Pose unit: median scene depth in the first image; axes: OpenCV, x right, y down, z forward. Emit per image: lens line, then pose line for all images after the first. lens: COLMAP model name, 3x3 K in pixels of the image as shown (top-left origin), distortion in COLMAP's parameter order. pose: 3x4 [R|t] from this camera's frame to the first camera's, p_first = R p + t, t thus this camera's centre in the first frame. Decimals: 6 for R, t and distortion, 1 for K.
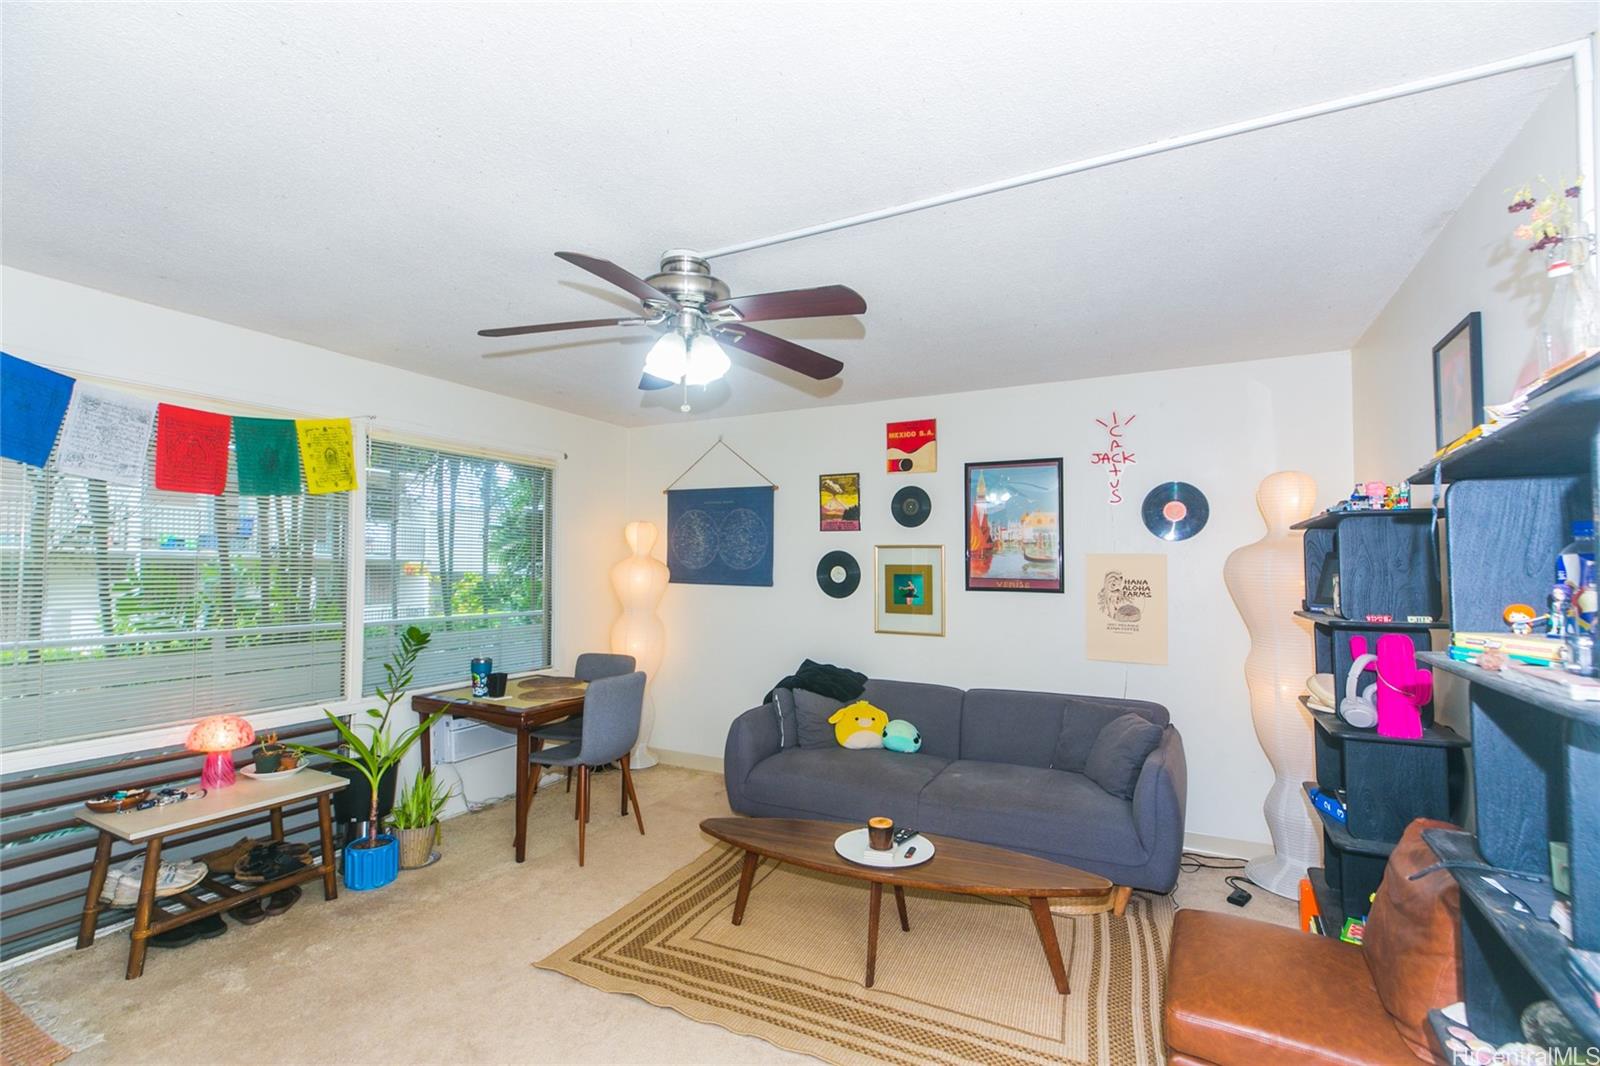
lens RADIAL K [[733.1, 0, 807.3], [0, 733.1, 532.6], [0, 0, 1]] dist [0.003516, -0.001259]
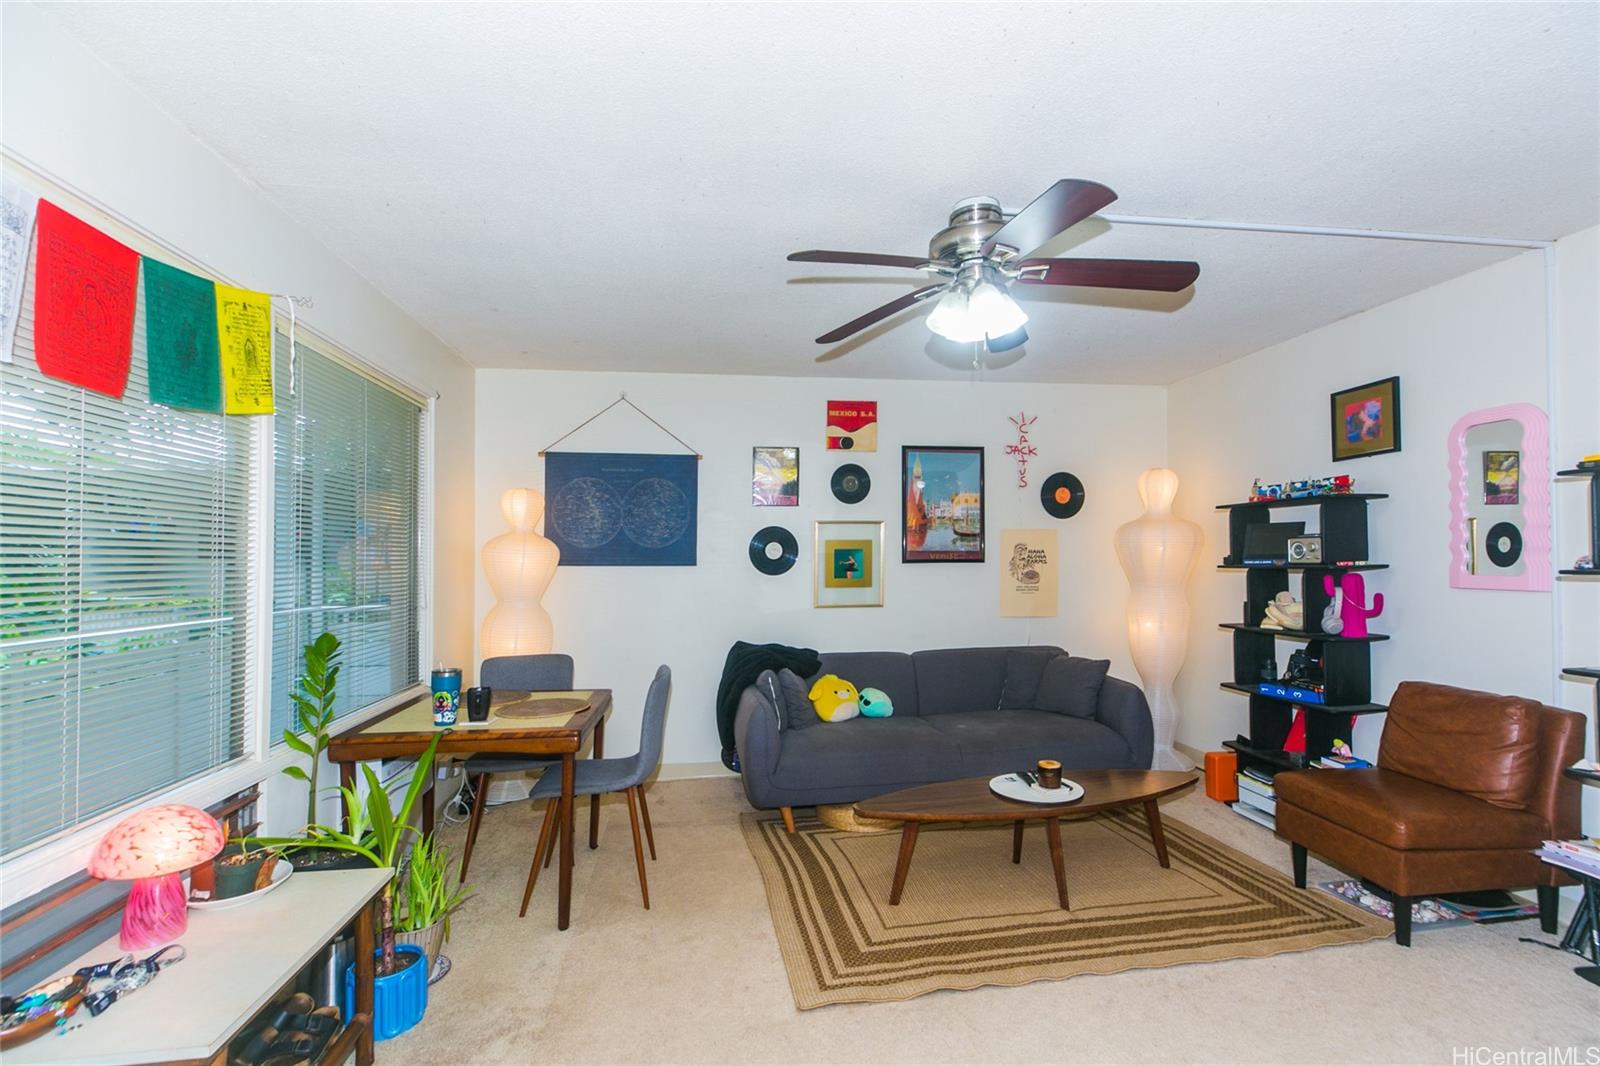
lens RADIAL K [[733.1, 0, 801.9], [0, 733.1, 536.6], [0, 0, 1]] dist [0.003516, -0.001259]
pose [[0.804655, 0.001602, 0.593741, -0.546431], [-0.012218, 0.999829, 0.013861, 0.026394], [-0.593617, -0.018407, 0.804537, 0.214418]]
